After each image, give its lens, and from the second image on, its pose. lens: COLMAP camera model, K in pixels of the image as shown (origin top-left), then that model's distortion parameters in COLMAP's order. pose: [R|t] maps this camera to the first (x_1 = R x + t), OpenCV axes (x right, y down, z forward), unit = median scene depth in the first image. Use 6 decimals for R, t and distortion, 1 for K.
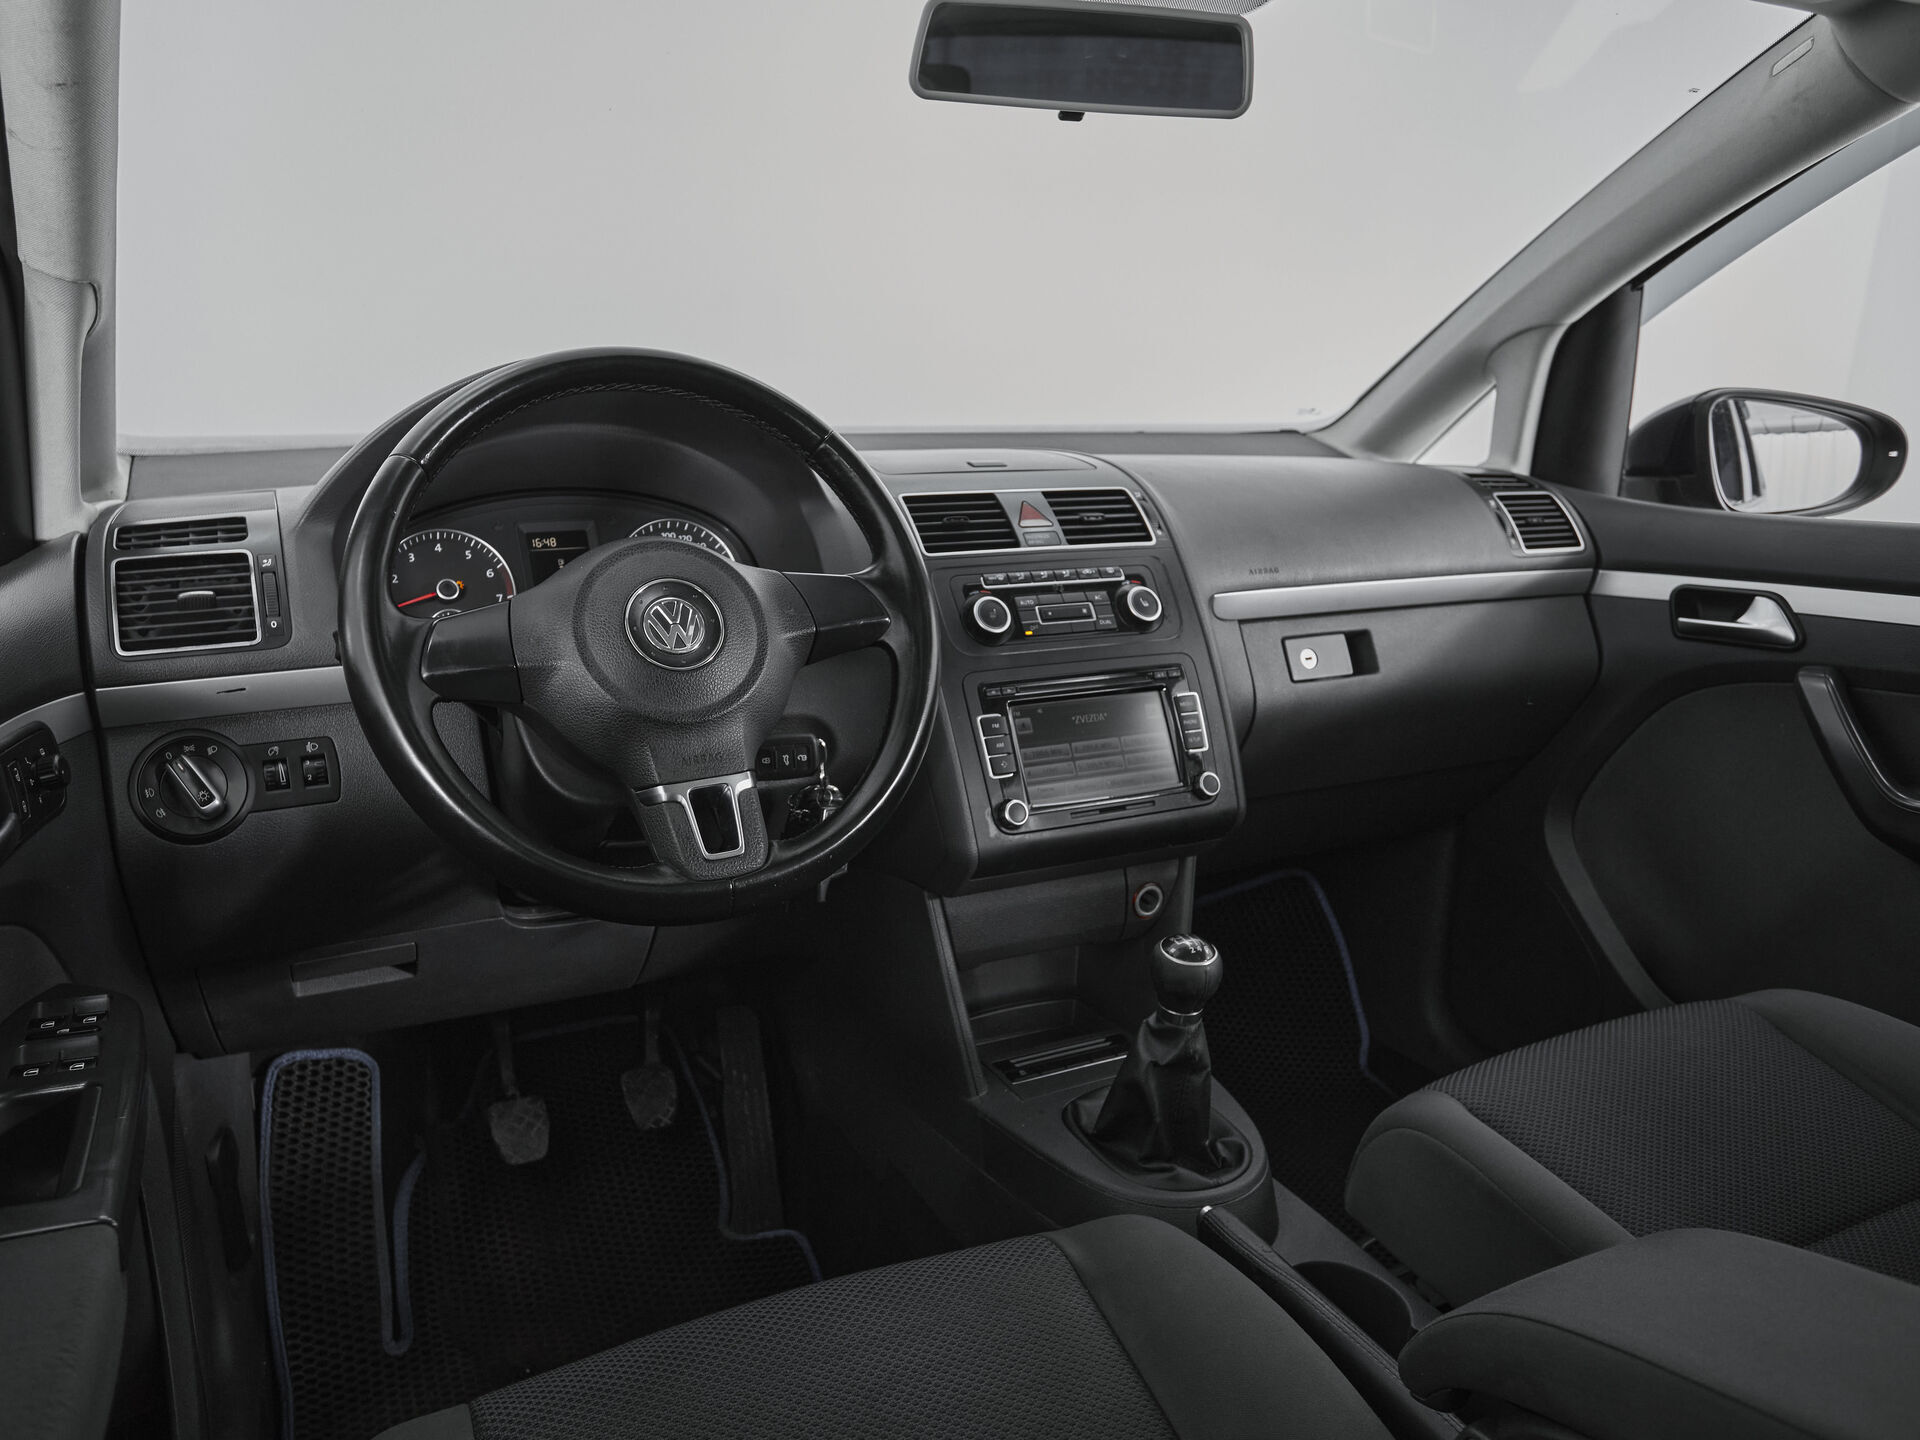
lens RADIAL K [[1302.3, 0, 851.3], [0, 1302.3, 731.1], [0, 0, 1]] dist [-0.063608, 0.026679]
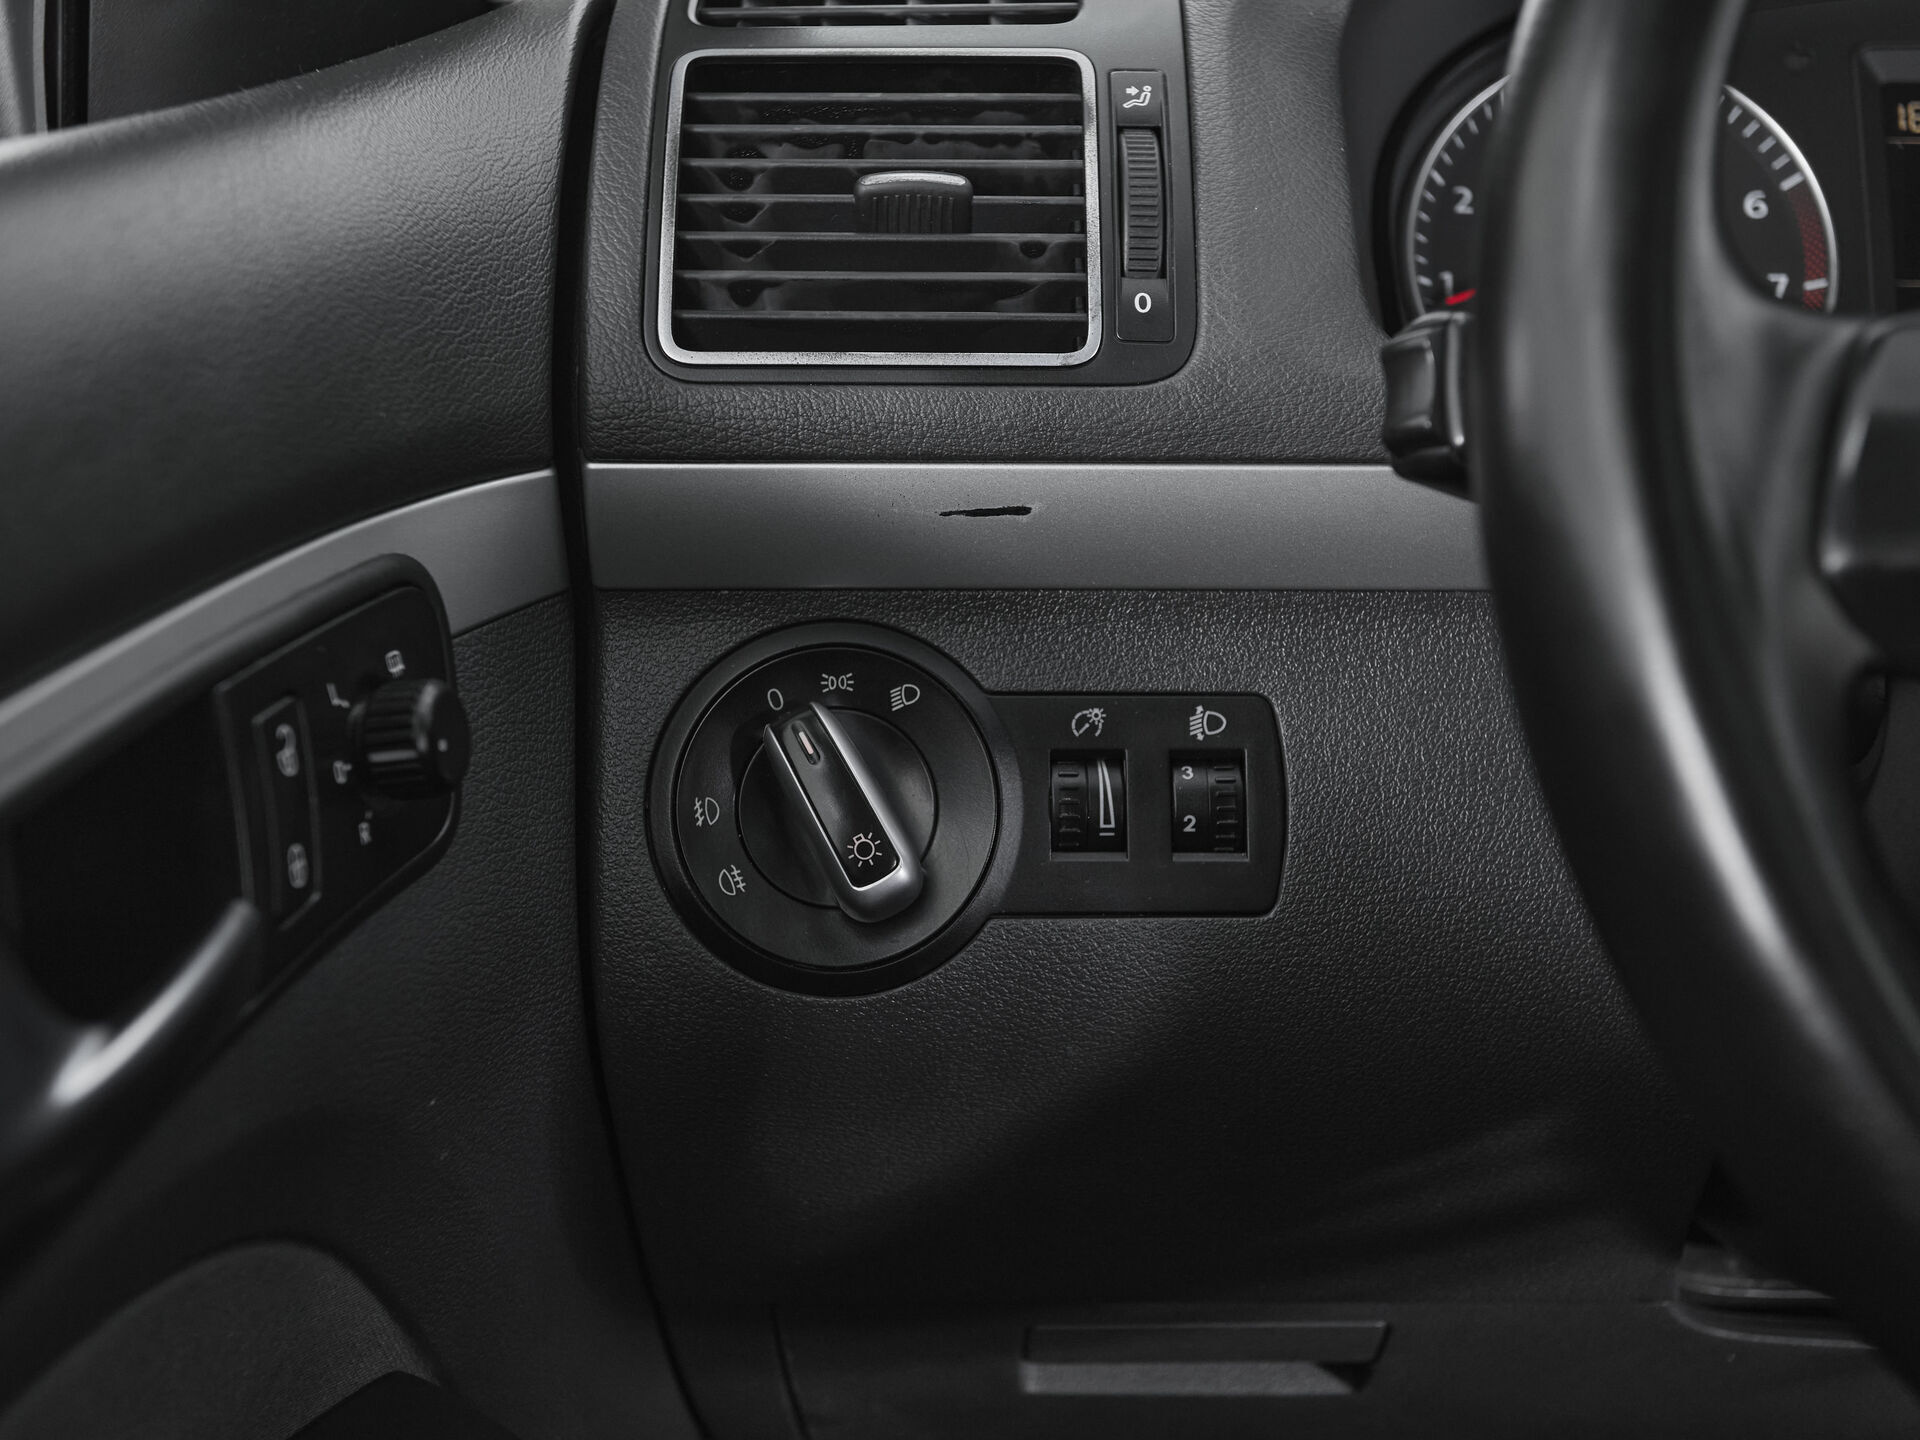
lens RADIAL K [[2342.7, 0, 962.5], [0, 2342.7, 737.9], [0, 0, 1]] dist [0.035624, 0.000000]
pose [[0.912038, 0.144068, -0.383967, -0.238803], [-0.118525, 0.988908, 0.089516, -0.024507], [0.392604, -0.036132, 0.918997, 0.435072]]
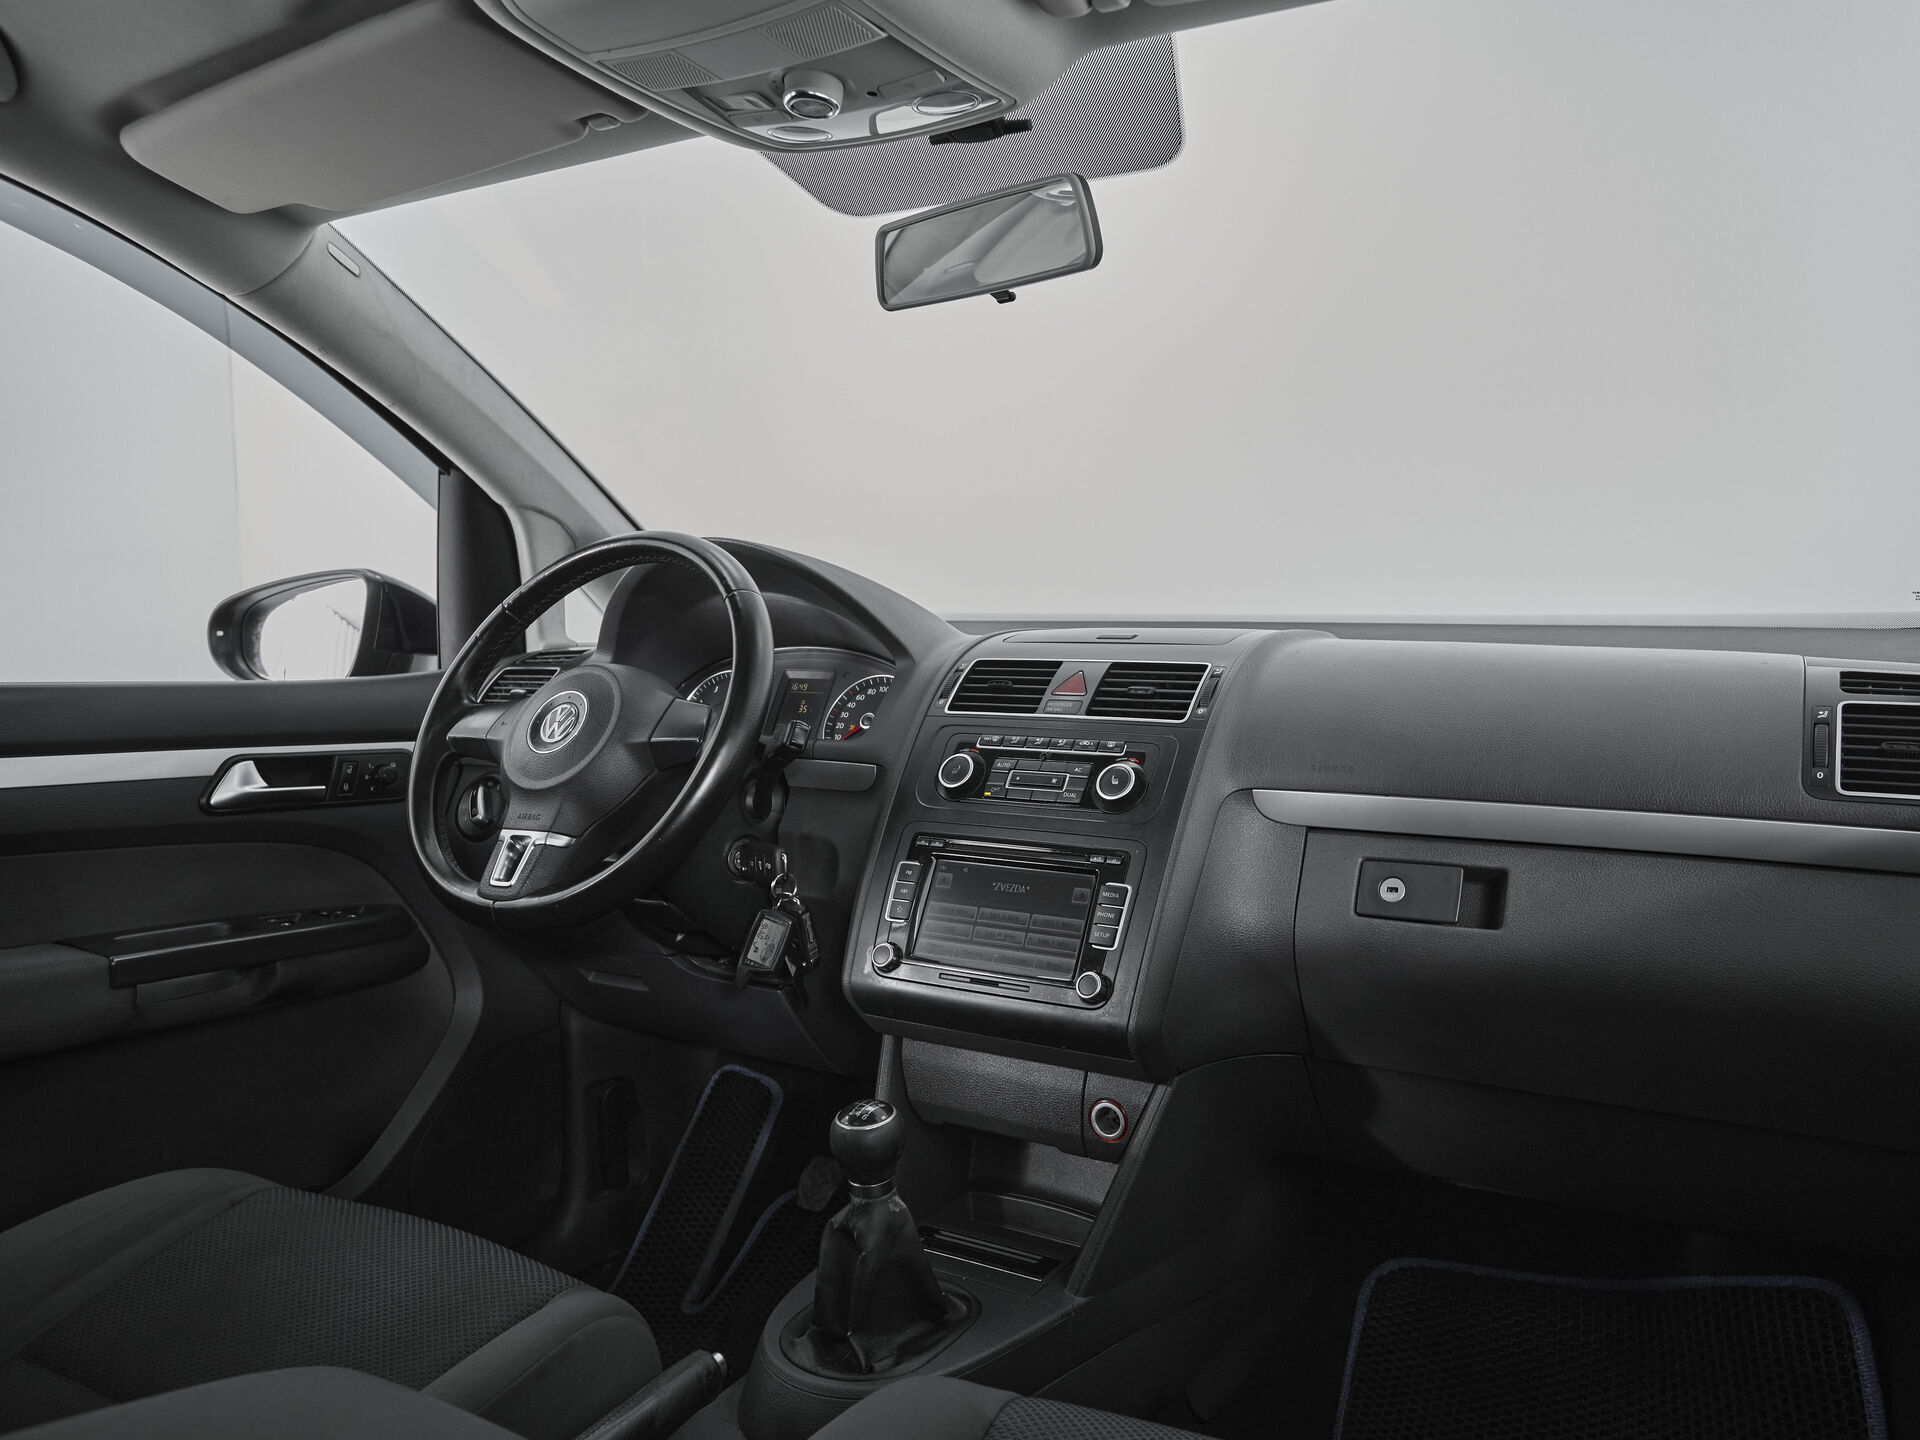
lens RADIAL K [[1362.4, 0, 1068.5], [0, 1362.4, 722.2], [0, 0, 1]] dist [-0.047021, 0.017246]
pose [[0.617128, 0.062138, -0.784406, 1.116836], [-0.203445, 0.975581, -0.082777, -0.061504], [0.760108, 0.210667, 0.614700, 0.436841]]
